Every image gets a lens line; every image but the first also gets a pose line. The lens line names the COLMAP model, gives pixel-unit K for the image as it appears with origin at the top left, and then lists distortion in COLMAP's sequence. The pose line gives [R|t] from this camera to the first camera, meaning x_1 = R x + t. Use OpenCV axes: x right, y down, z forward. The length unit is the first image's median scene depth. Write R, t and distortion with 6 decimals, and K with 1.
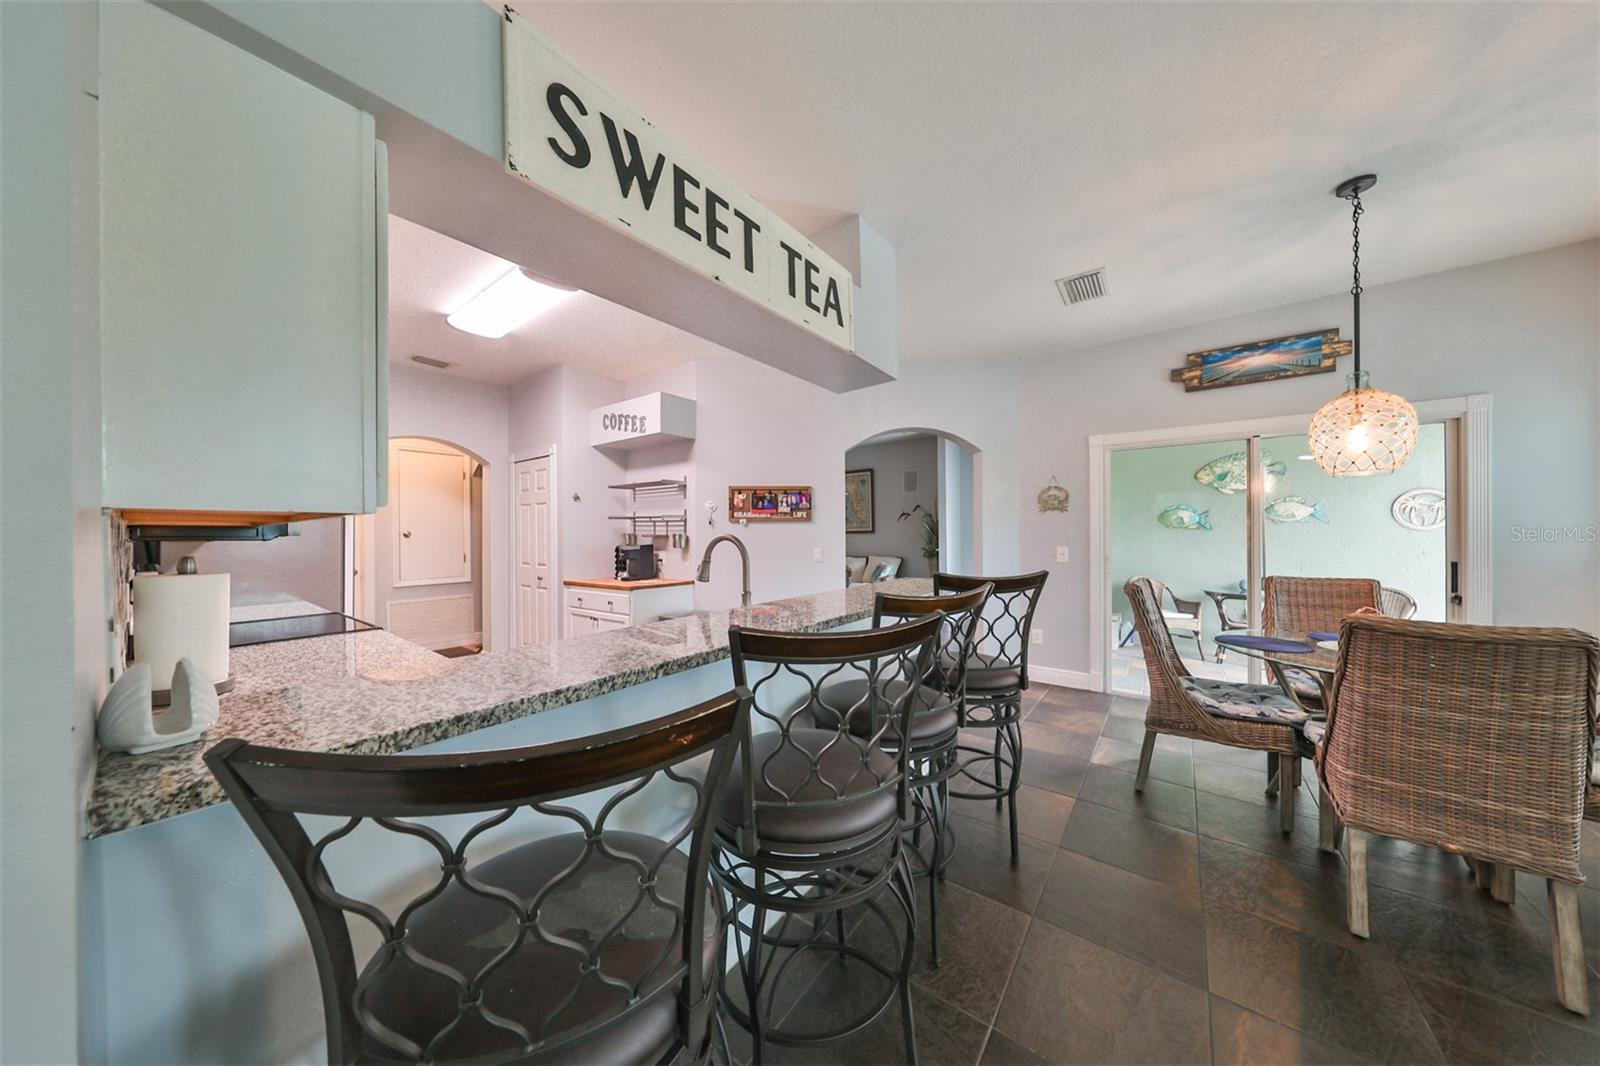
lens RADIAL K [[492.8, 0, 798.0], [0, 492.8, 533.7], [0, 0, 1]] dist [-0.001630, -0.000026]
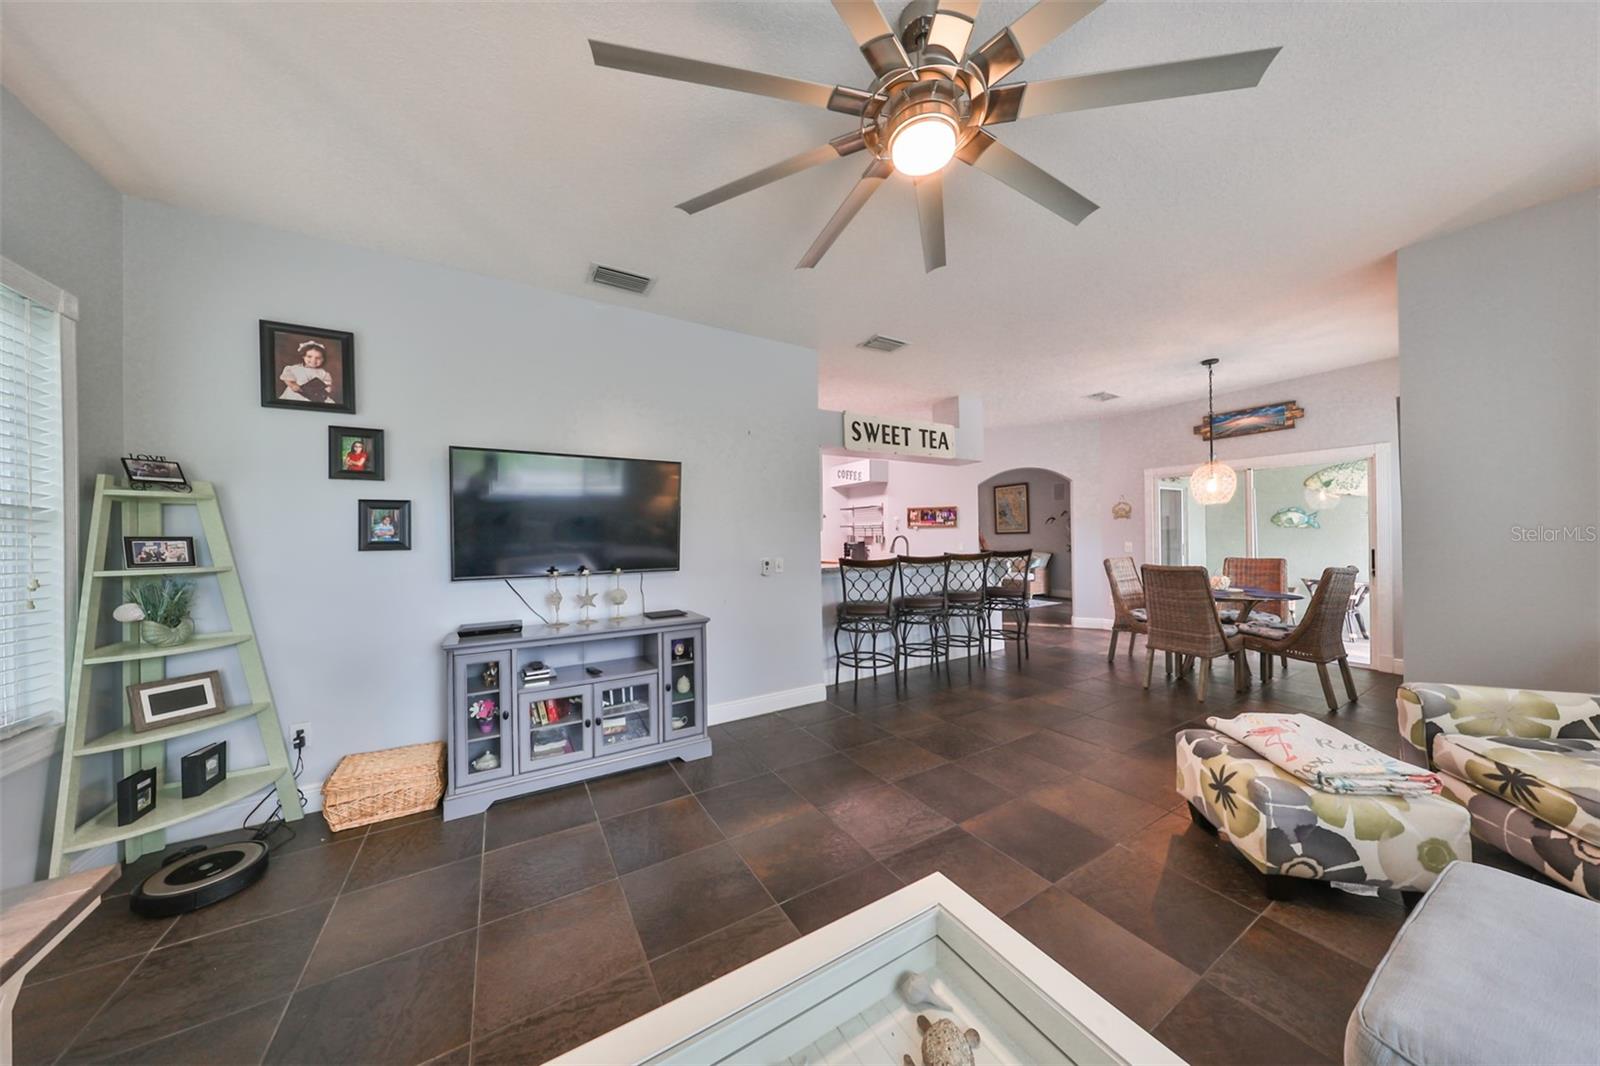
lens RADIAL K [[492.8, 0, 801.4], [0, 492.8, 535.0], [0, 0, 1]] dist [-0.001630, -0.000026]
pose [[0.930066, -0.008132, -0.367303, 0.192283], [0.007838, 0.999967, -0.002290, 0.001440], [0.367310, -0.000749, 0.930098, -0.965818]]
